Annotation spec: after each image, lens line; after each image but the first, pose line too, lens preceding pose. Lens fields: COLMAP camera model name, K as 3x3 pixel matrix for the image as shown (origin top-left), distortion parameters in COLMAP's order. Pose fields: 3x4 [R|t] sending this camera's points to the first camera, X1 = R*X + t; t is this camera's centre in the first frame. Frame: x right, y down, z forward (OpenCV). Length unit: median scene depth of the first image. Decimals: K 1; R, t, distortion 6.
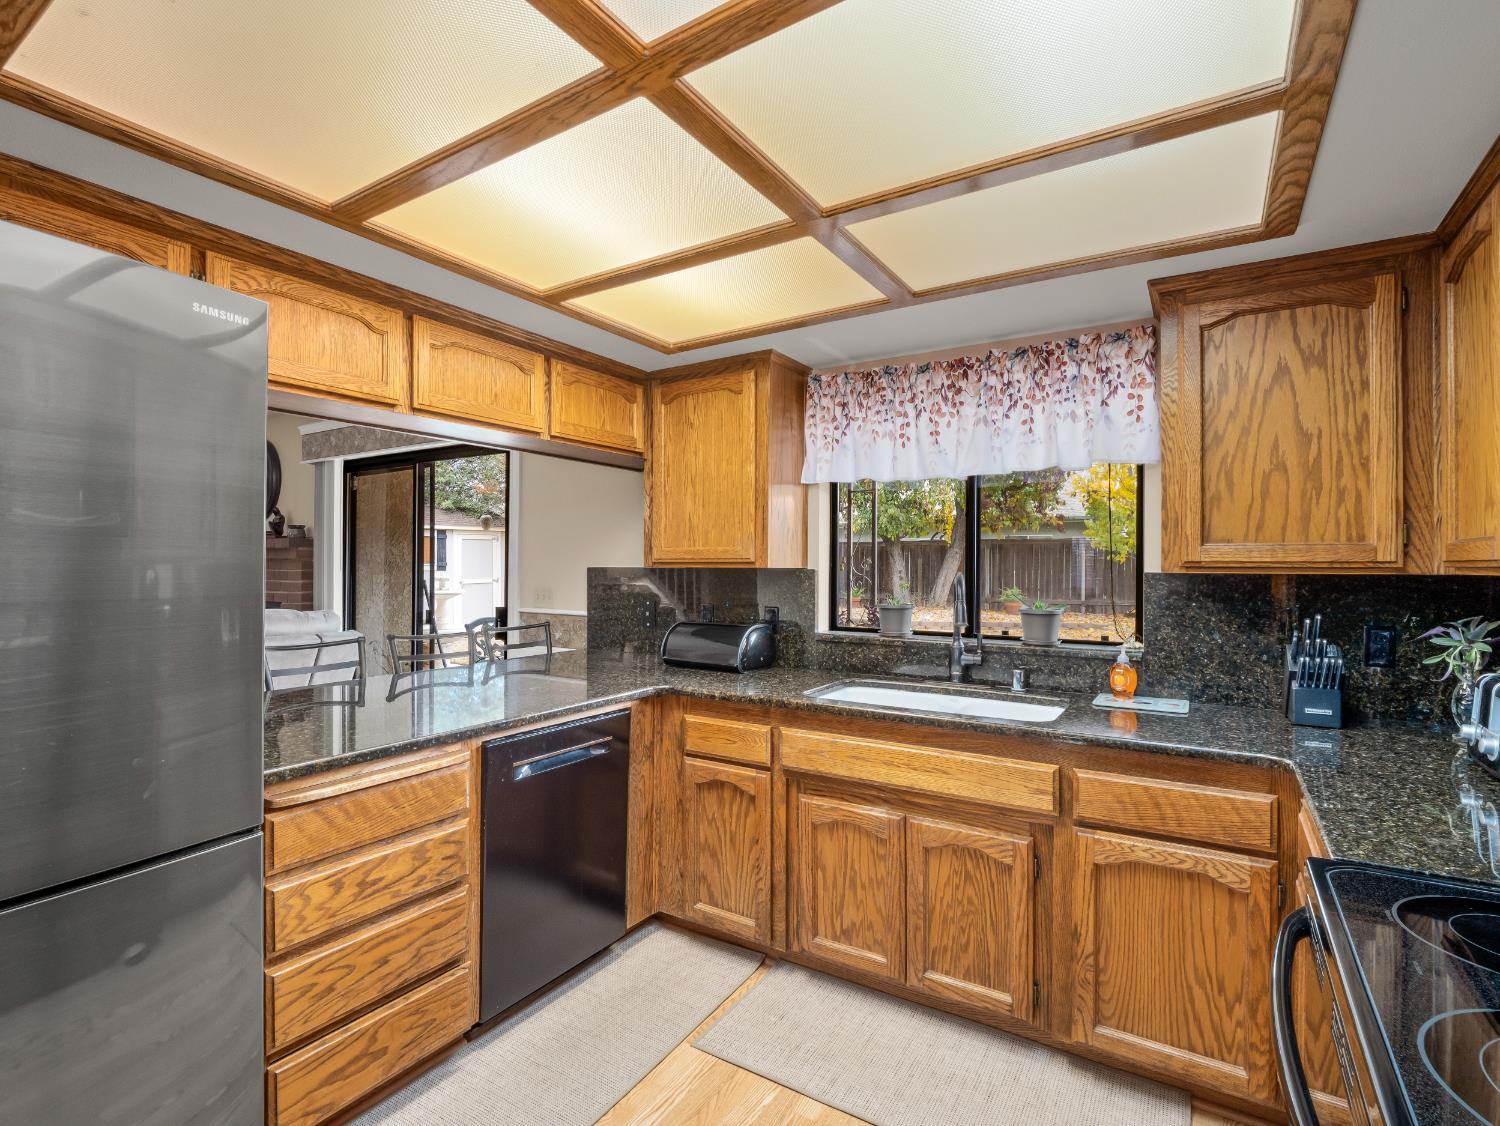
lens RADIAL K [[727.0, 0, 747.2], [0, 727.0, 559.5], [0, 0, 1]] dist [-0.006094, -0.005313]
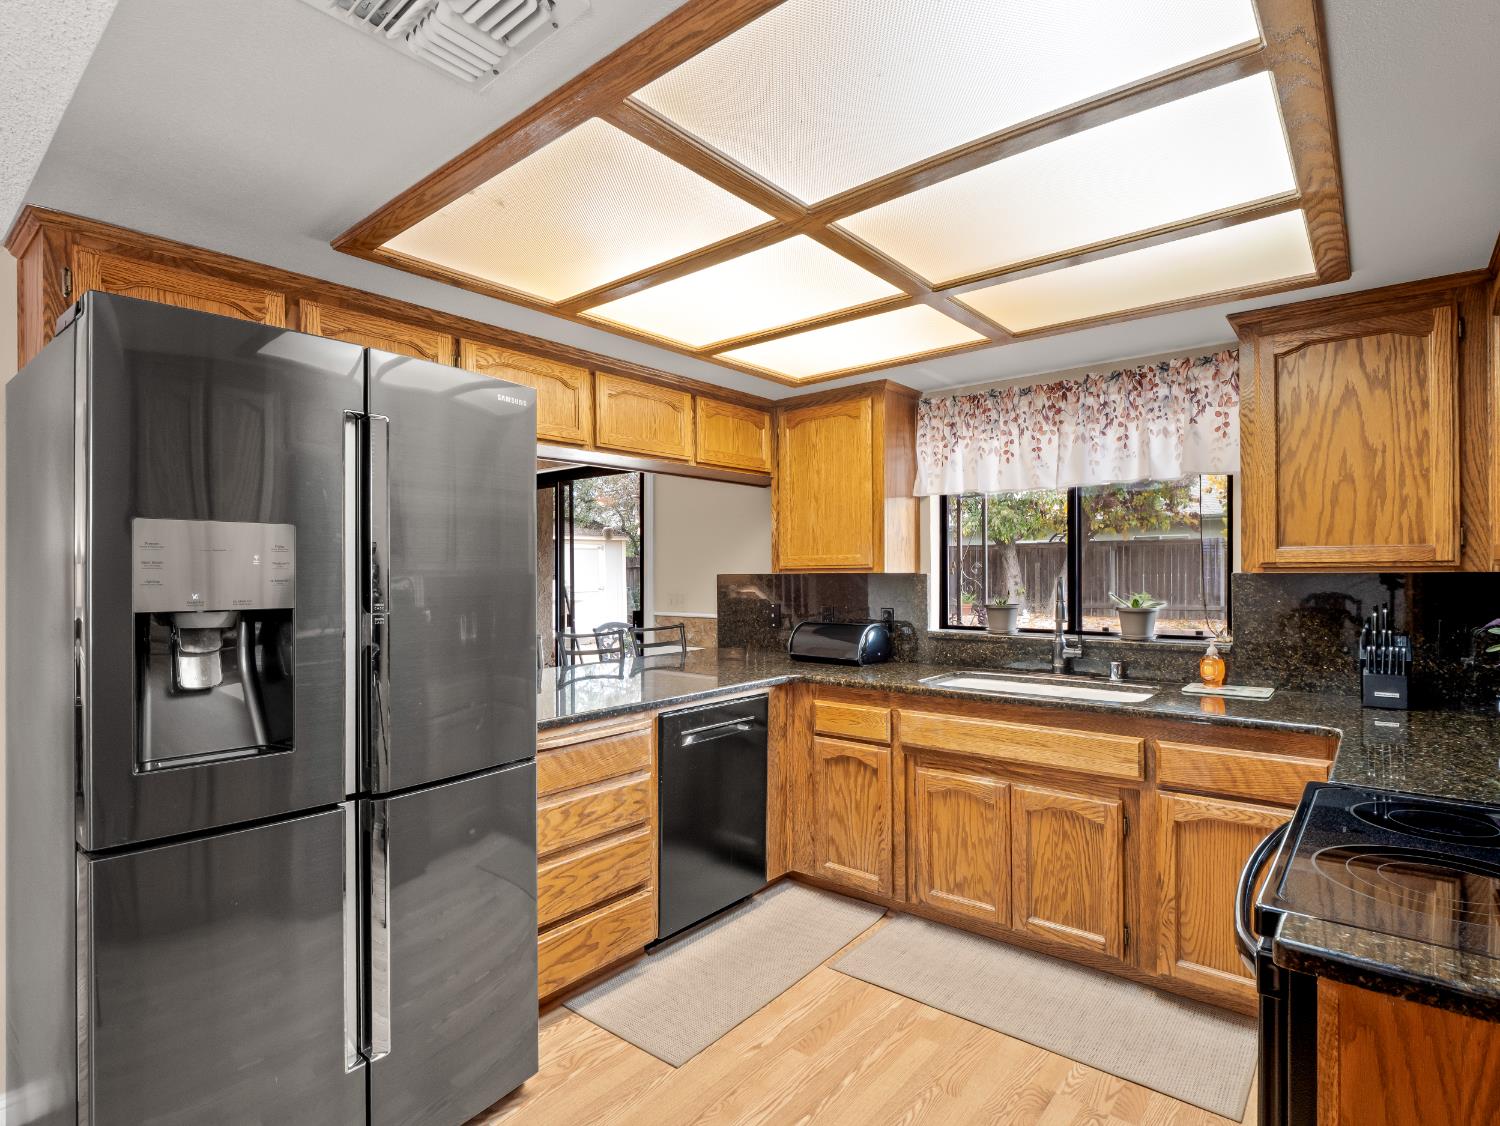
lens RADIAL K [[766.0, 0, 747.7], [0, 766.0, 570.2], [0, 0, 1]] dist [-0.009678, -0.001908]
pose [[0.991535, -0.010518, -0.129412, -0.039248], [0.011231, 0.999925, 0.004782, -0.000481], [0.129352, -0.006195, 0.991579, -0.282776]]
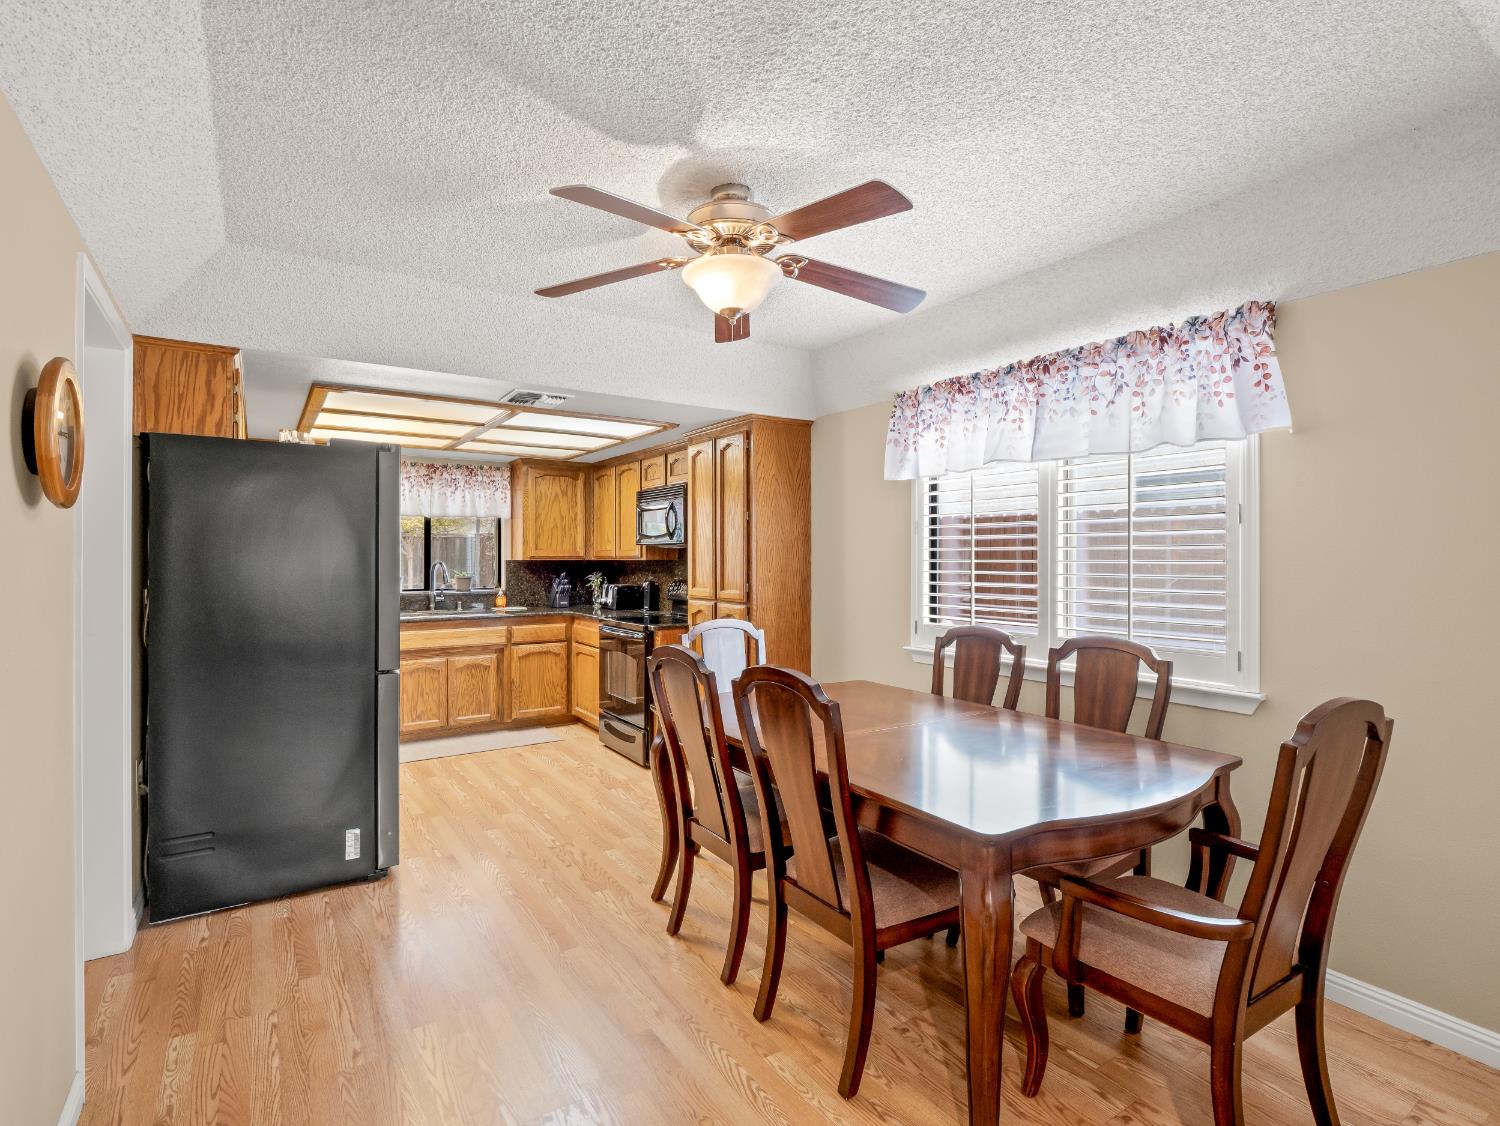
lens RADIAL K [[766.0, 0, 747.2], [0, 766.0, 555.3], [0, 0, 1]] dist [-0.009678, -0.001908]
pose [[0.408096, -0.004755, 0.912926, -1.856572], [-0.007786, 0.999932, 0.008689, -0.033714], [-0.912906, -0.010654, 0.408032, -1.061807]]
